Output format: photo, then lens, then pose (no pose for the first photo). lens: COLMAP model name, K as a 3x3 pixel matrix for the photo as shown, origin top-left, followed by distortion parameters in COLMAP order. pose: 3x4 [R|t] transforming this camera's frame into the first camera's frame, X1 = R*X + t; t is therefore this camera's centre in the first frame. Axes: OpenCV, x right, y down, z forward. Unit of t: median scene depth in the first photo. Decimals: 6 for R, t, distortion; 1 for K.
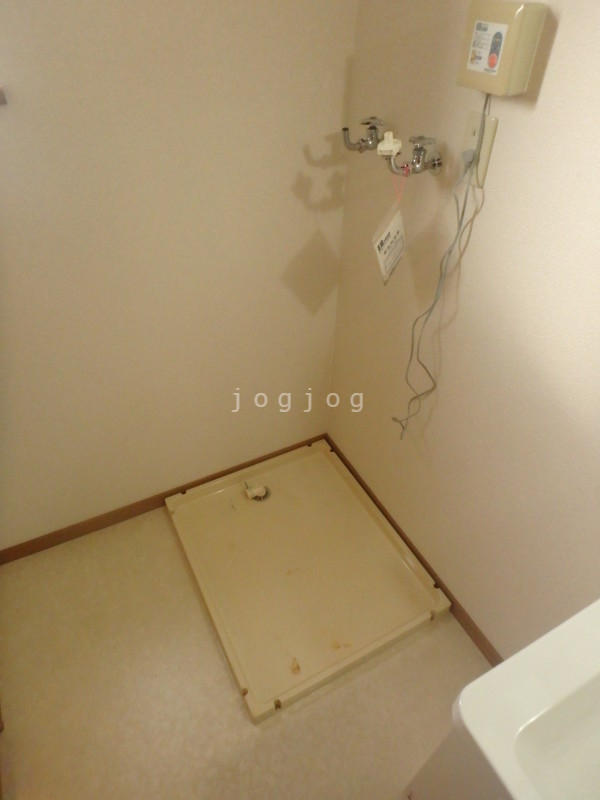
lens RADIAL K [[498.5, 0, 288.0], [0, 498.5, 400.0], [0, 0, 1]] dist [-0.023737, -0.000172]
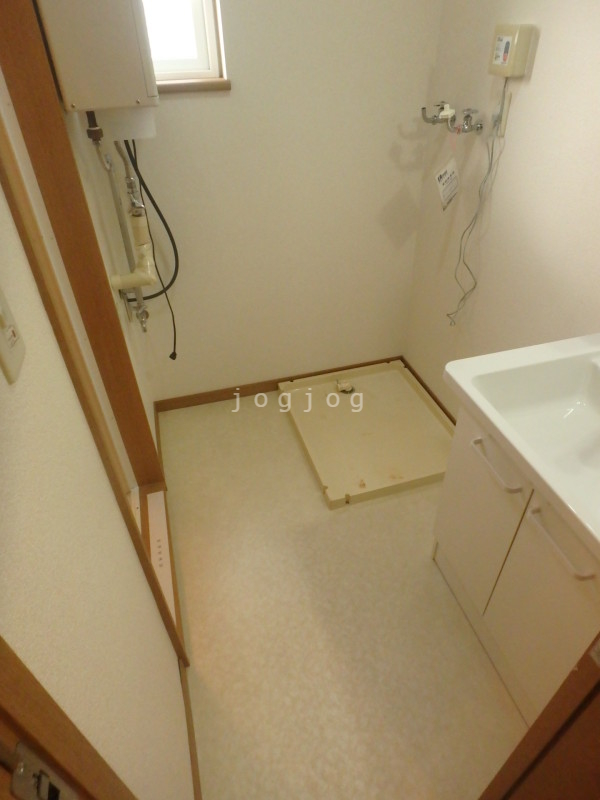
lens RADIAL K [[498.7, 0, 300.0], [0, 498.7, 400.0], [0, 0, 1]] dist [-0.006172, -0.002567]
pose [[0.982986, 0.087318, -0.161599, 0.062733], [-0.098646, 0.993098, -0.063440, 0.517167], [0.154944, 0.078302, 0.984815, -0.558361]]
